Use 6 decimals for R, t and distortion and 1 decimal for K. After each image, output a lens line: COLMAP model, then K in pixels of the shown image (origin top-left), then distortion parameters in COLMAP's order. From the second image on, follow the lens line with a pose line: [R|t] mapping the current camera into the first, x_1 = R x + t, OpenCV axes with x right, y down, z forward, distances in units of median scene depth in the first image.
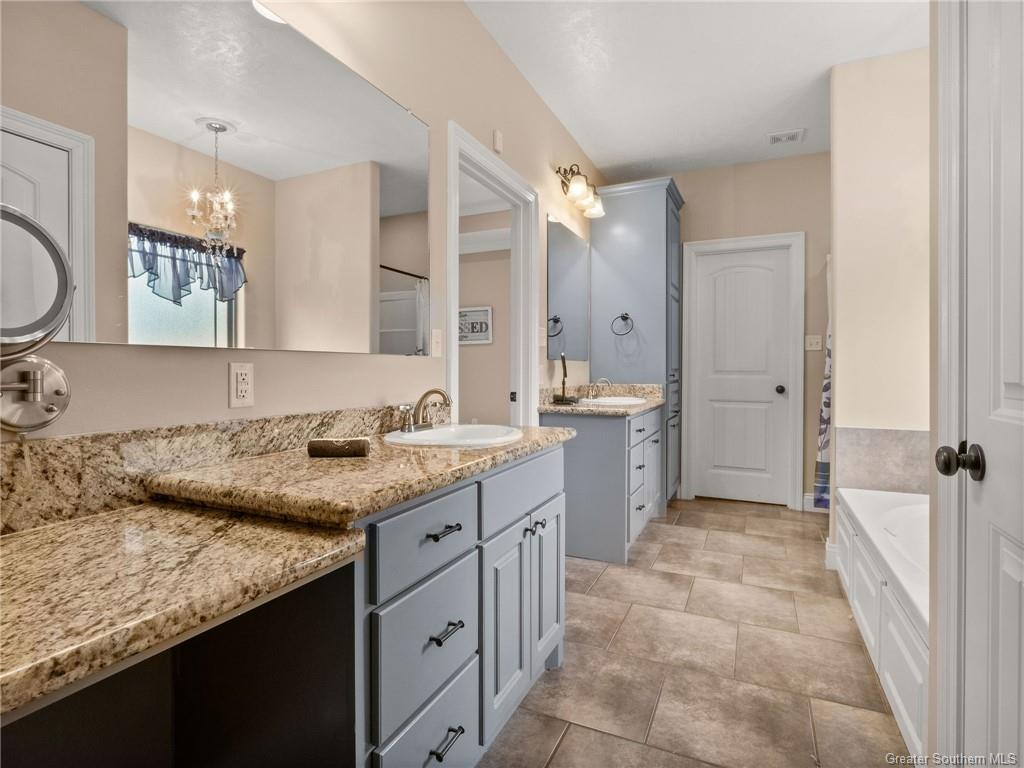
lens RADIAL K [[572.7, 0, 512.3], [0, 572.7, 373.6], [0, 0, 1]] dist [0.003456, 0.000918]
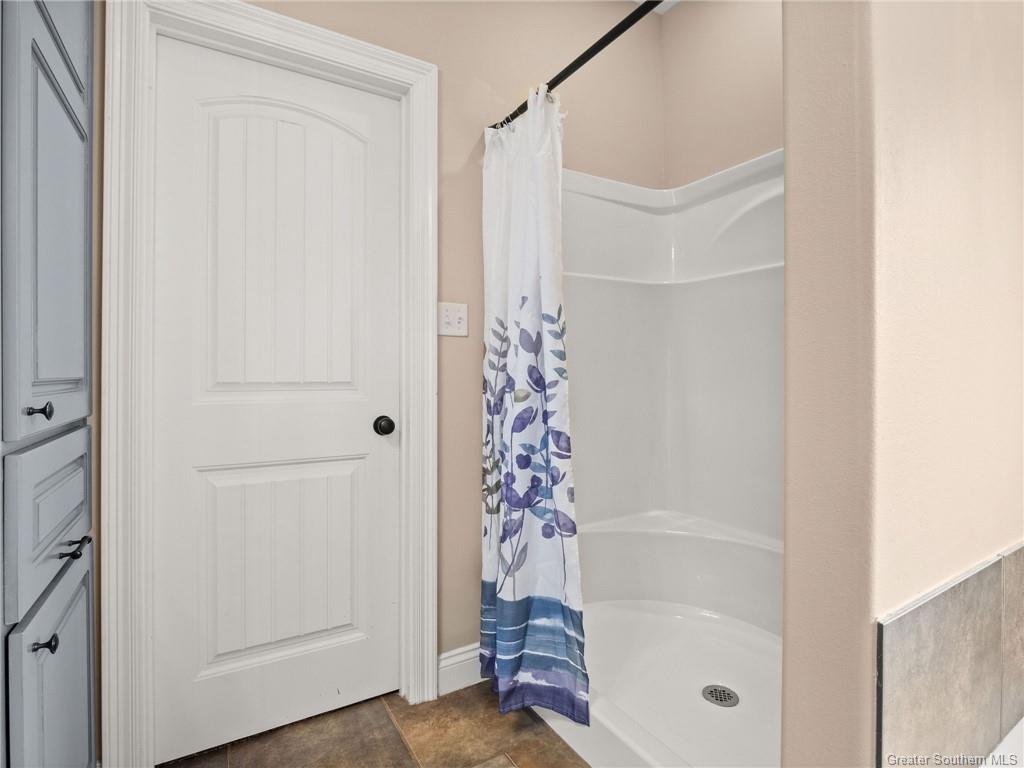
lens RADIAL K [[503.5, 0, 513.2], [0, 503.5, 373.7], [0, 0, 1]] dist [-0.014486, 0.003002]
pose [[0.563940, -0.004201, 0.825805, 0.212046], [0.009388, 0.999955, -0.001324, -0.009026], [-0.825763, 0.008499, 0.563954, 0.702961]]
